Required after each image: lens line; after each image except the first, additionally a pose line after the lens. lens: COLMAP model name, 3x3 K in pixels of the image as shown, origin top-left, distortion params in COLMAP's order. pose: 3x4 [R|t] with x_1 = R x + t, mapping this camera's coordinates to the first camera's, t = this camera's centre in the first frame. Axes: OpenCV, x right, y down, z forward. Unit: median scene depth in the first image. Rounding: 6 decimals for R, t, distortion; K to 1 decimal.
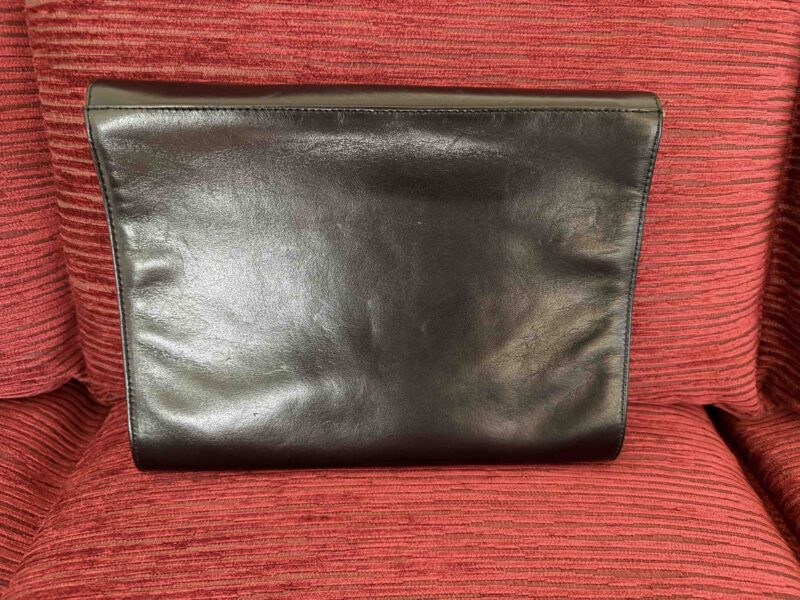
lens RADIAL K [[582.7, 0, 393.1], [0, 582.7, 304.5], [0, 0, 1]] dist [-0.027746, 0.008190]
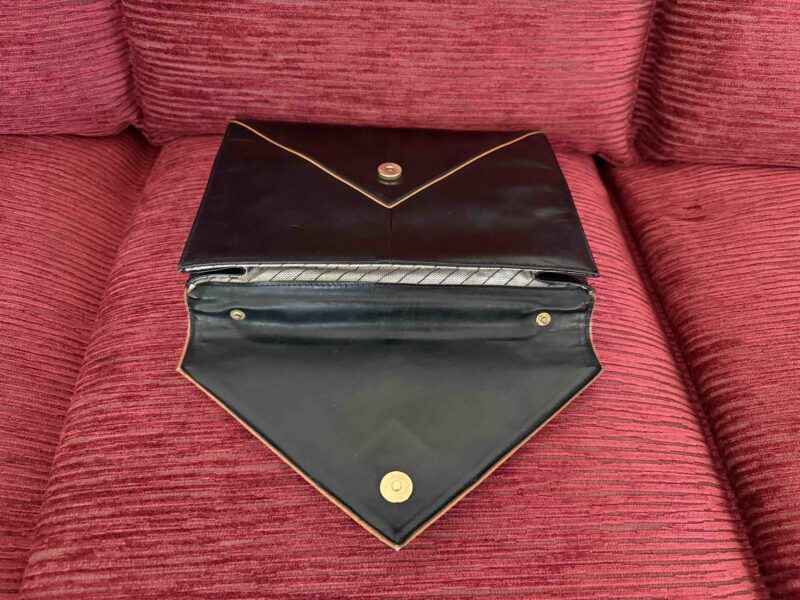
lens RADIAL K [[582.7, 0, 401.0], [0, 582.7, 306.8], [0, 0, 1]] dist [-0.027746, 0.008190]
pose [[0.999119, 0.013298, 0.039815, 0.031218], [-0.024254, 0.957023, 0.288997, 0.160388], [-0.034260, -0.289708, 0.956502, -0.534862]]
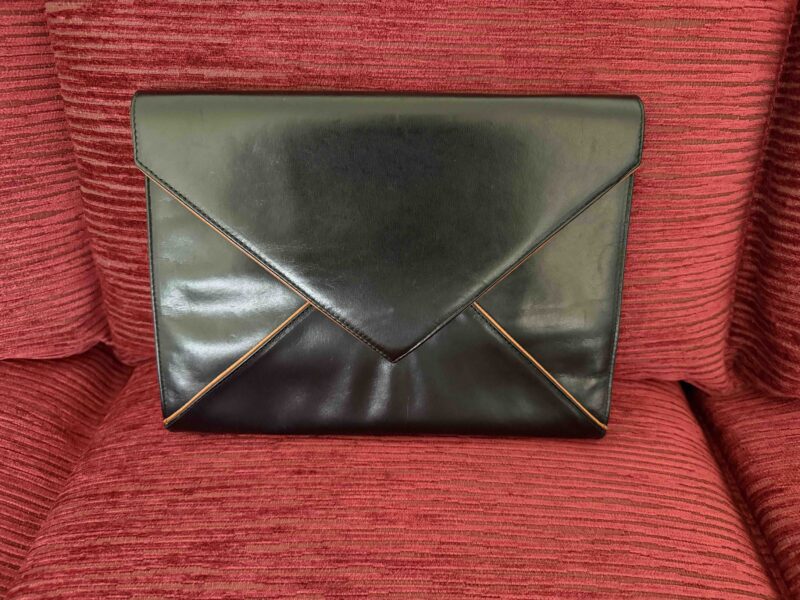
lens RADIAL K [[582.7, 0, 401.9], [0, 582.7, 305.1], [0, 0, 1]] dist [-0.027746, 0.008190]
pose [[0.998718, 0.020570, -0.046253, 0.095331], [-0.017036, 0.996997, 0.075542, -0.046063], [0.047668, -0.074657, 0.996069, -0.098526]]
